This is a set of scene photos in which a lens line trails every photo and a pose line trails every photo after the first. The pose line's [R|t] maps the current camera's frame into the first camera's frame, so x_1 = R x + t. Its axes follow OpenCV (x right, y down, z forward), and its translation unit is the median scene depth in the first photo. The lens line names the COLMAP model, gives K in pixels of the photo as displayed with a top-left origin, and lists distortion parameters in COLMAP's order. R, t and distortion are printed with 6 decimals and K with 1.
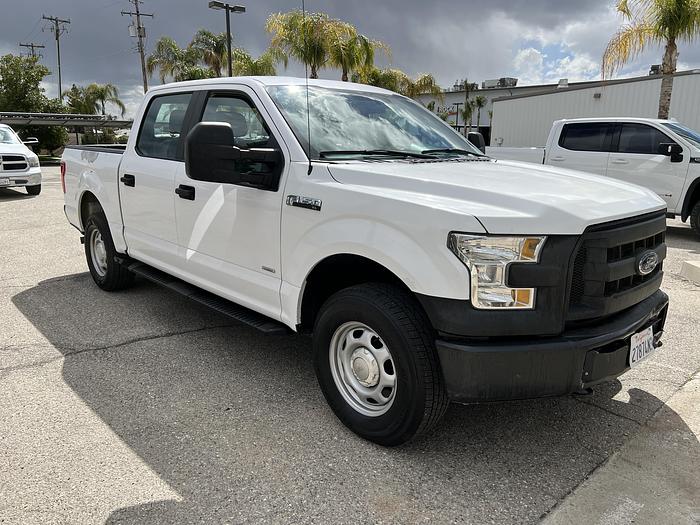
lens RADIAL K [[527.4, 0, 351.0], [0, 527.4, 259.5], [0, 0, 1]] dist [0.049264, -0.054338]
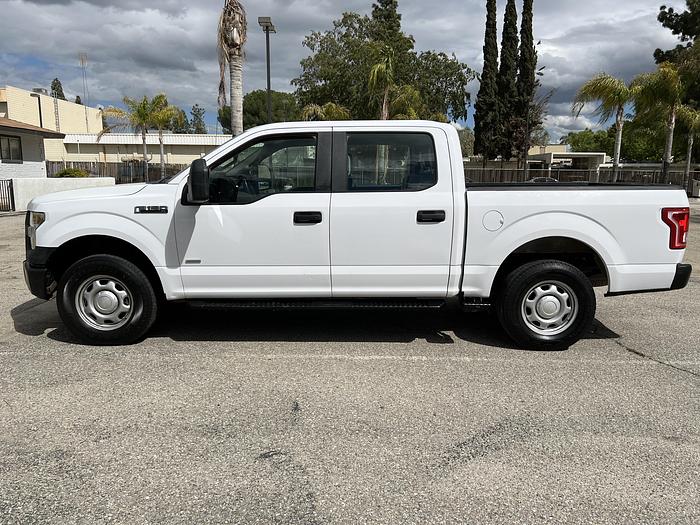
lens RADIAL K [[527.4, 0, 351.6], [0, 527.4, 259.4], [0, 0, 1]] dist [0.049264, -0.054338]
pose [[-0.675979, 0.102661, -0.729735, 1.073234], [-0.177753, 0.938295, 0.296660, -0.576586], [0.715162, 0.330248, -0.616019, 2.626449]]
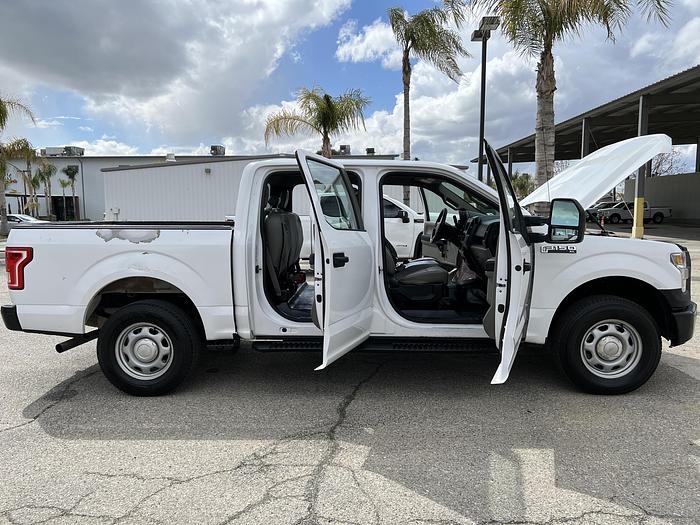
lens RADIAL K [[527.4, 0, 350.2], [0, 527.4, 260.1], [0, 0, 1]] dist [0.049264, -0.054338]
pose [[0.703757, -0.084068, 0.705449, -1.410960], [0.171642, 0.983678, -0.054006, -0.089733], [-0.689394, 0.159092, 0.706700, 0.315948]]
